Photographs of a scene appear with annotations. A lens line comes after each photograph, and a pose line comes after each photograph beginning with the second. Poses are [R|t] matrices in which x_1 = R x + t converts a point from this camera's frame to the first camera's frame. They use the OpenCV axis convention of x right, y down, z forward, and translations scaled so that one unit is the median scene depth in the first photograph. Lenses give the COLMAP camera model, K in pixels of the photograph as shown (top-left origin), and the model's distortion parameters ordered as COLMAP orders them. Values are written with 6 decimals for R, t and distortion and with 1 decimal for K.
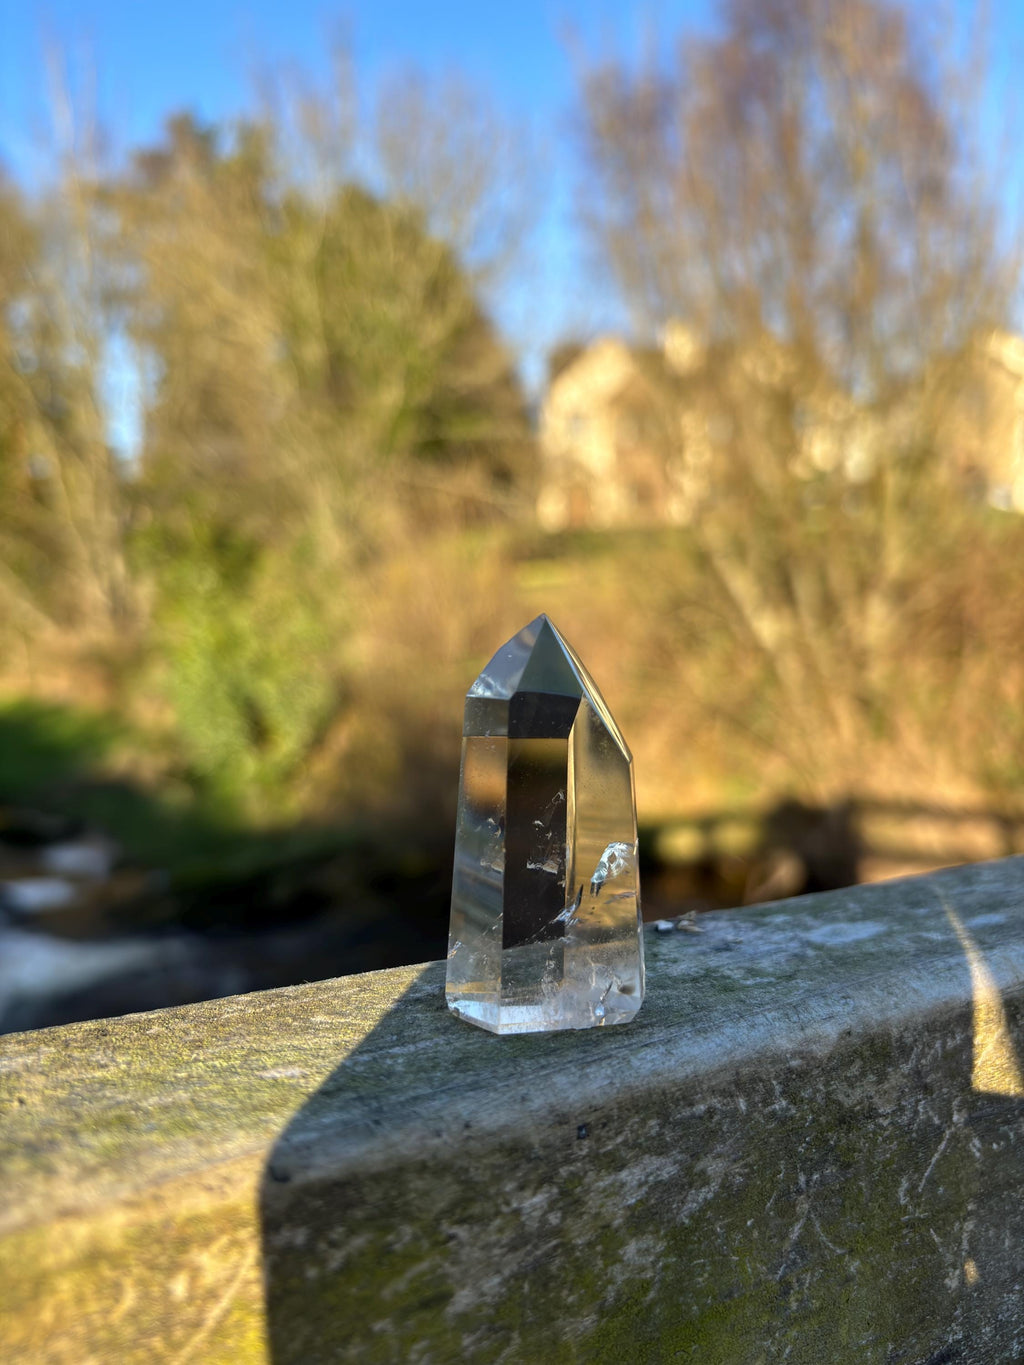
lens RADIAL K [[1117.4, 0, 512.2], [0, 1117.4, 677.7], [0, 0, 1]] dist [-0.015443, -0.007383]
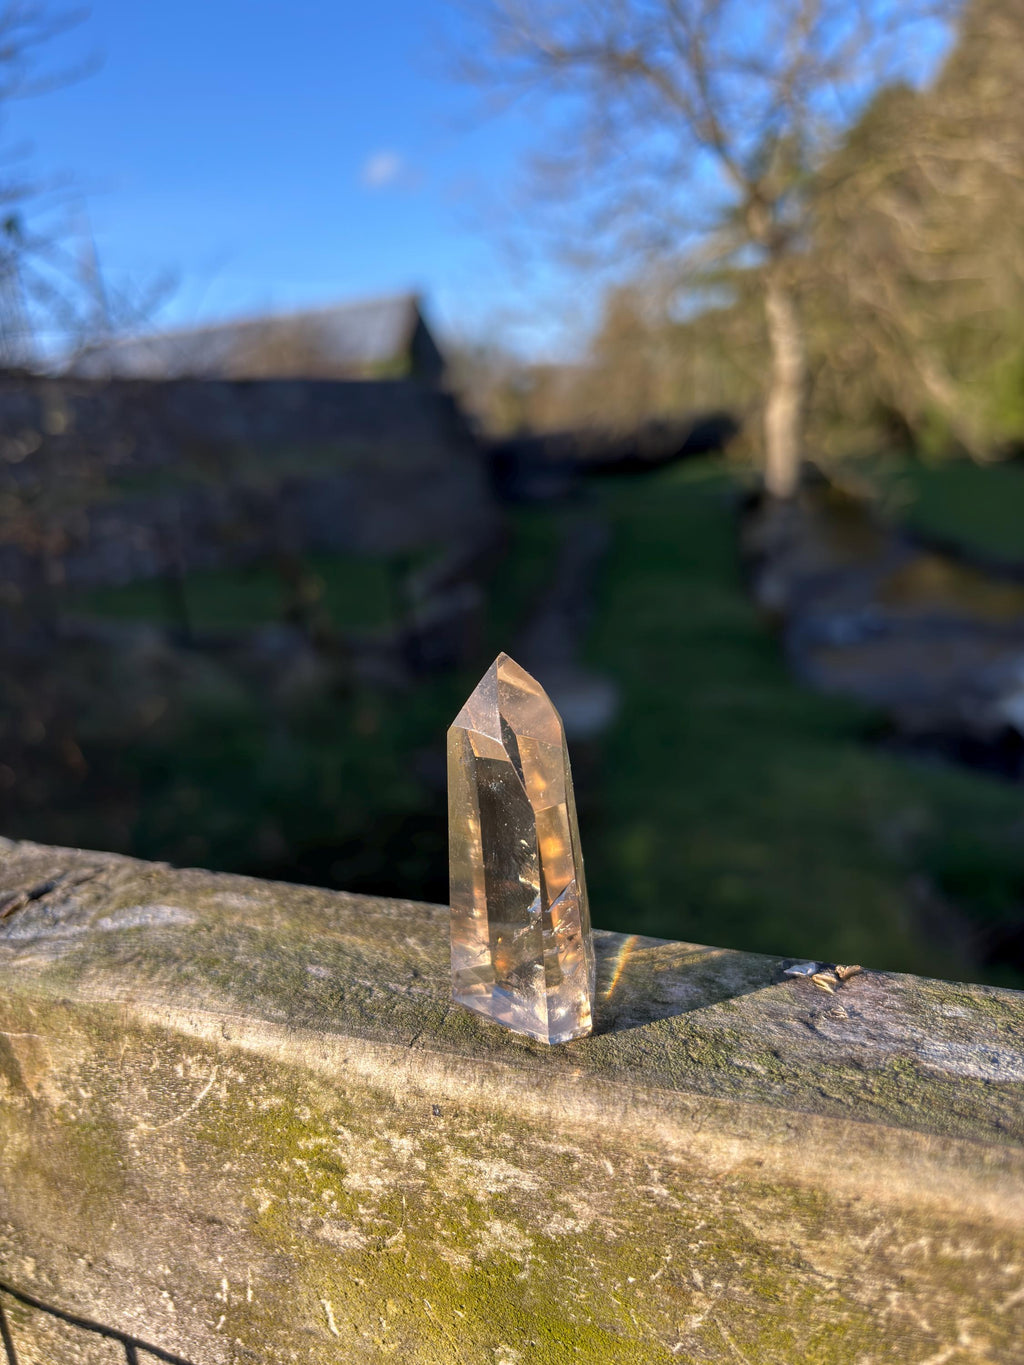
lens RADIAL K [[1117.4, 0, 496.1], [0, 1117.4, 678.1], [0, 0, 1]] dist [-0.015443, -0.007383]
pose [[0.550068, 0.149219, -0.821680, 0.862350], [0.015929, 0.981854, 0.188971, -0.226690], [0.834968, -0.117036, 0.537710, 0.409596]]
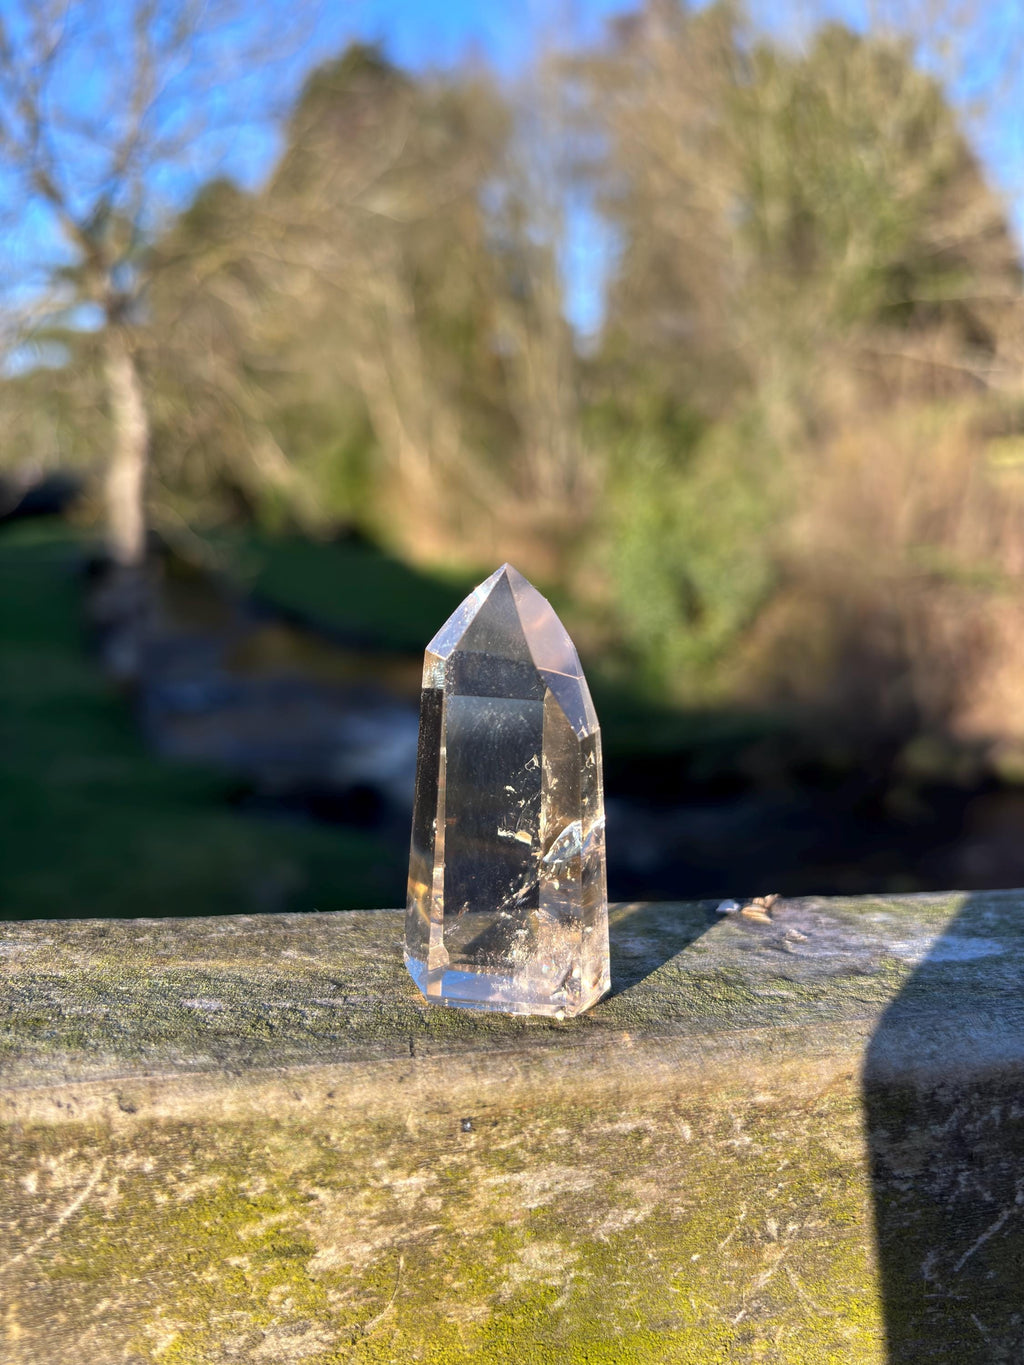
lens RADIAL K [[1117.4, 0, 501.9], [0, 1117.4, 679.2], [0, 0, 1]] dist [-0.015443, -0.007383]
pose [[0.918107, 0.082946, -0.387555, 0.367681], [-0.039405, 0.992114, 0.118987, -0.070359], [0.394368, -0.093972, 0.914135, 0.158159]]
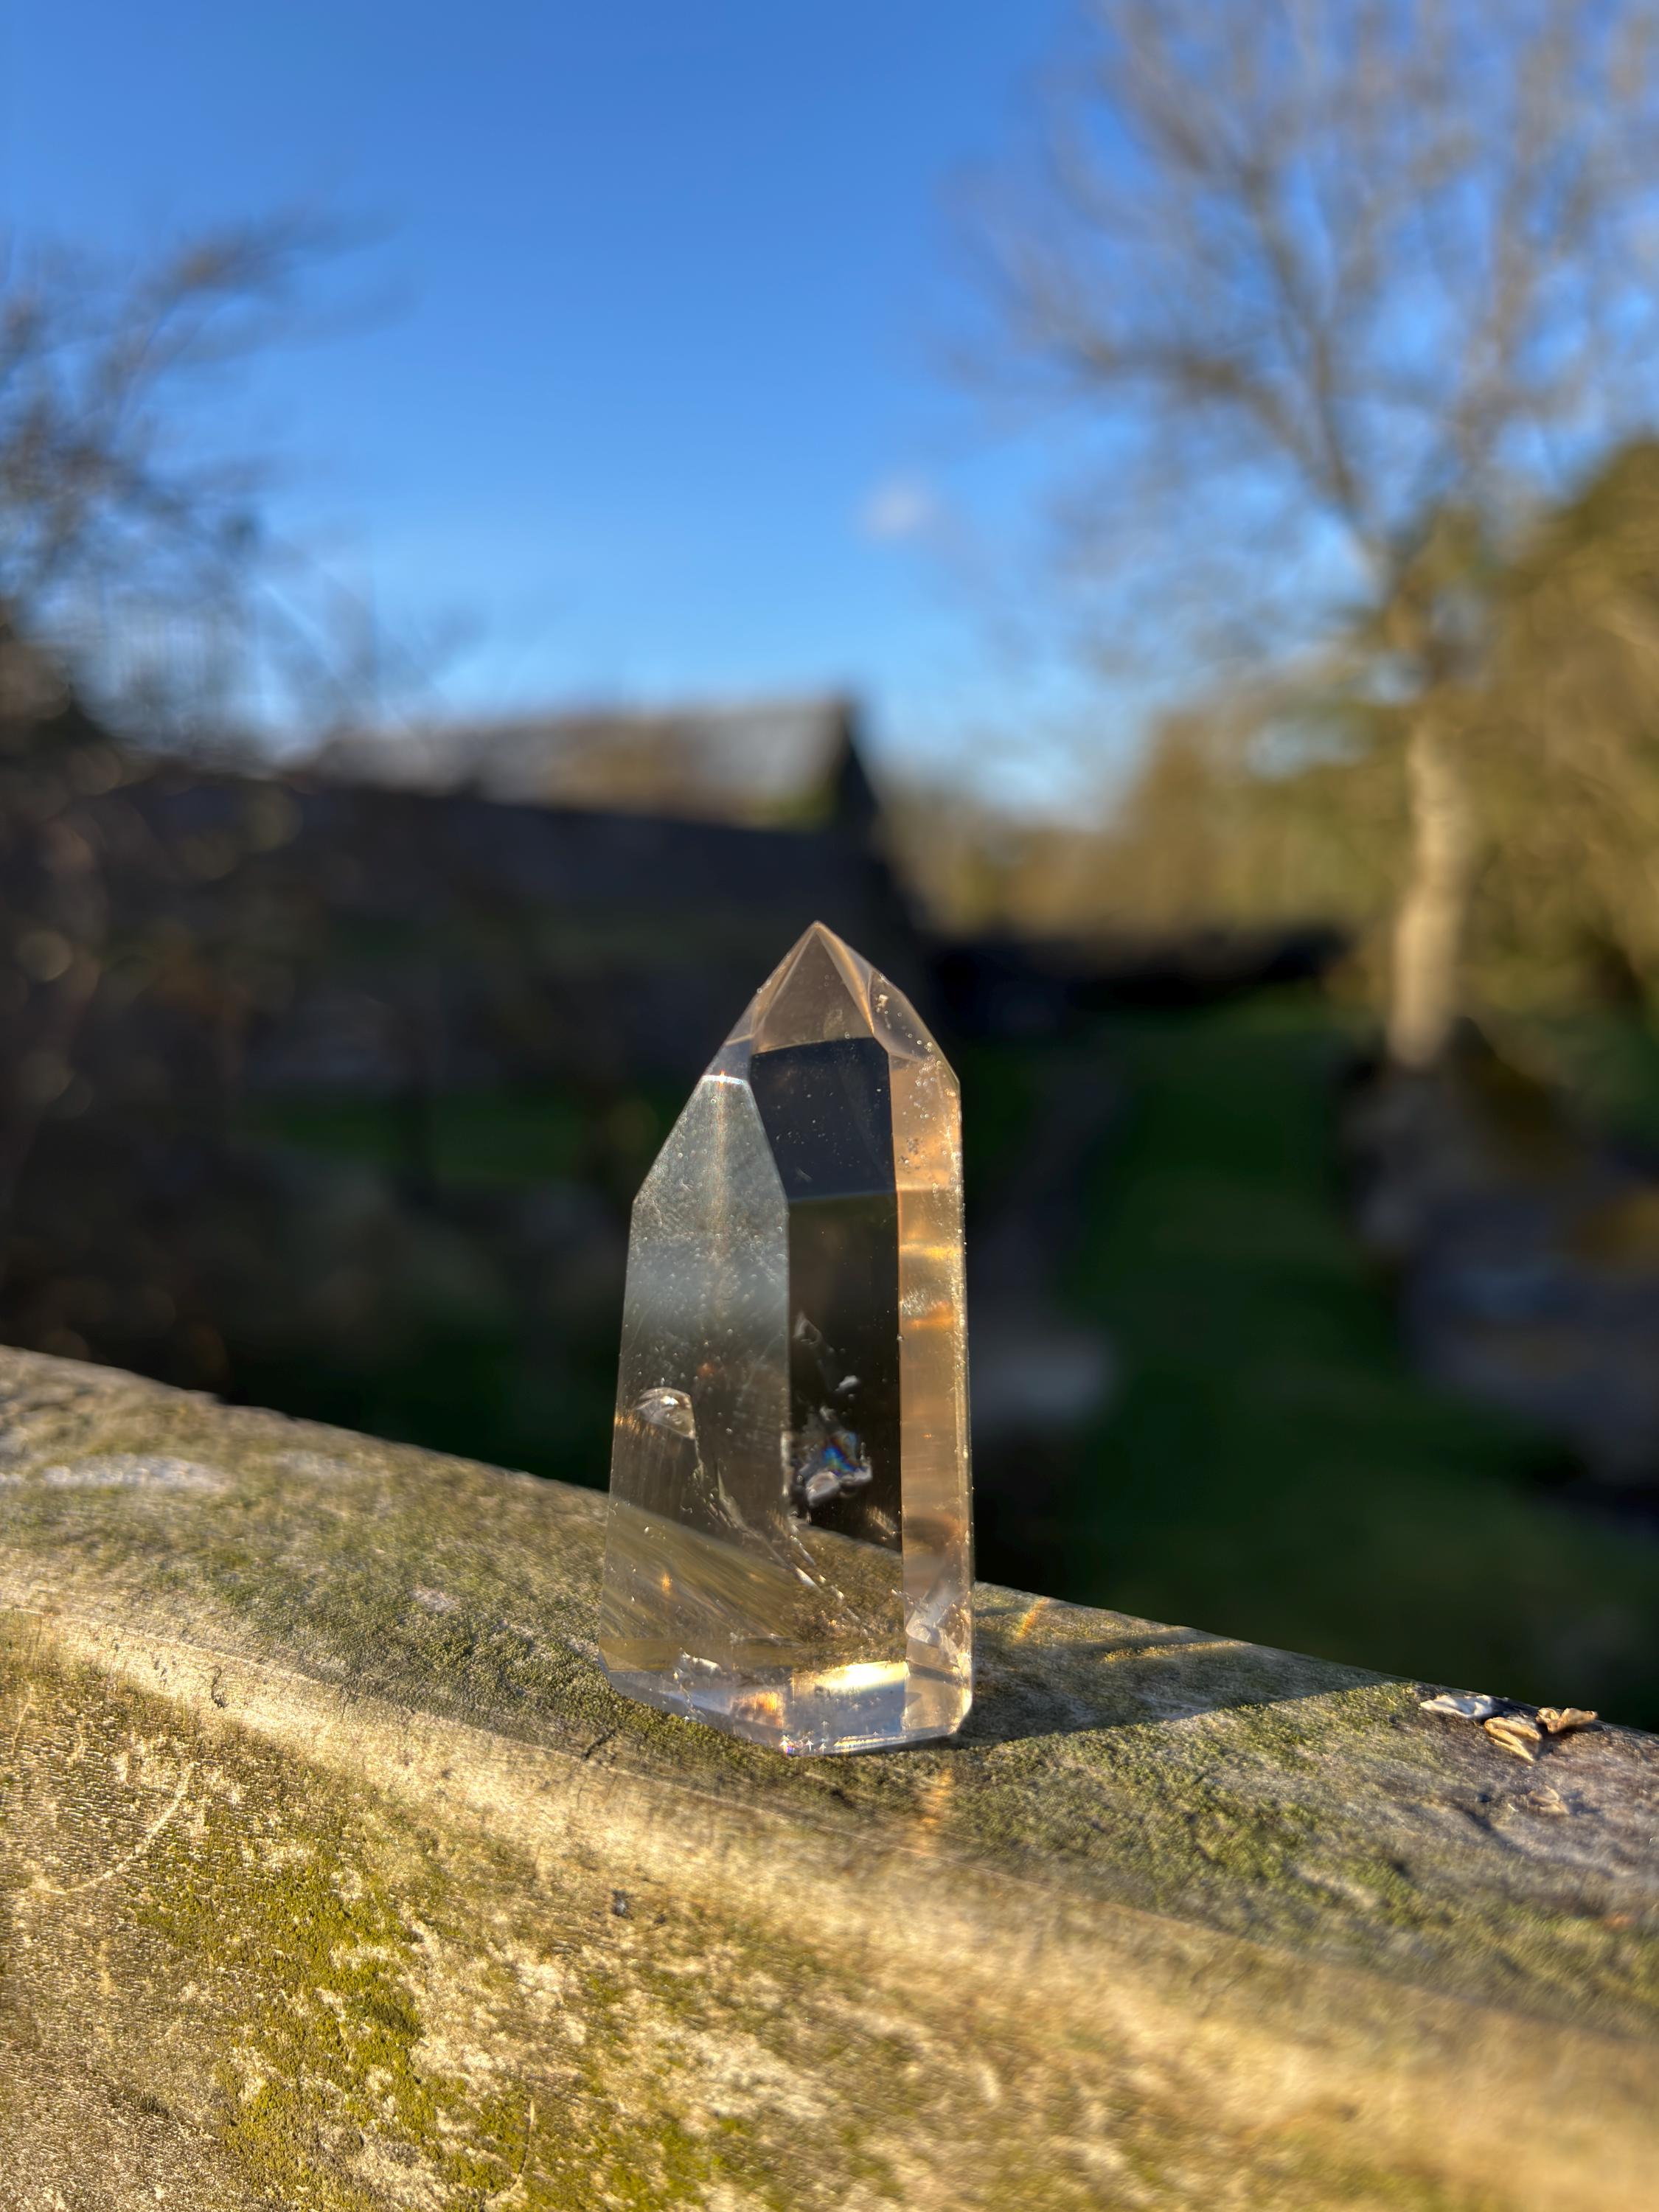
lens RADIAL K [[1810.7, 0, 793.3], [0, 1810.7, 1085.4], [0, 0, 1]] dist [-0.015443, -0.007383]
pose [[0.474356, 0.095411, -0.875148, 0.704441], [-0.077893, 0.994759, 0.066232, -0.036538], [0.876881, 0.036750, 0.479301, 0.560484]]
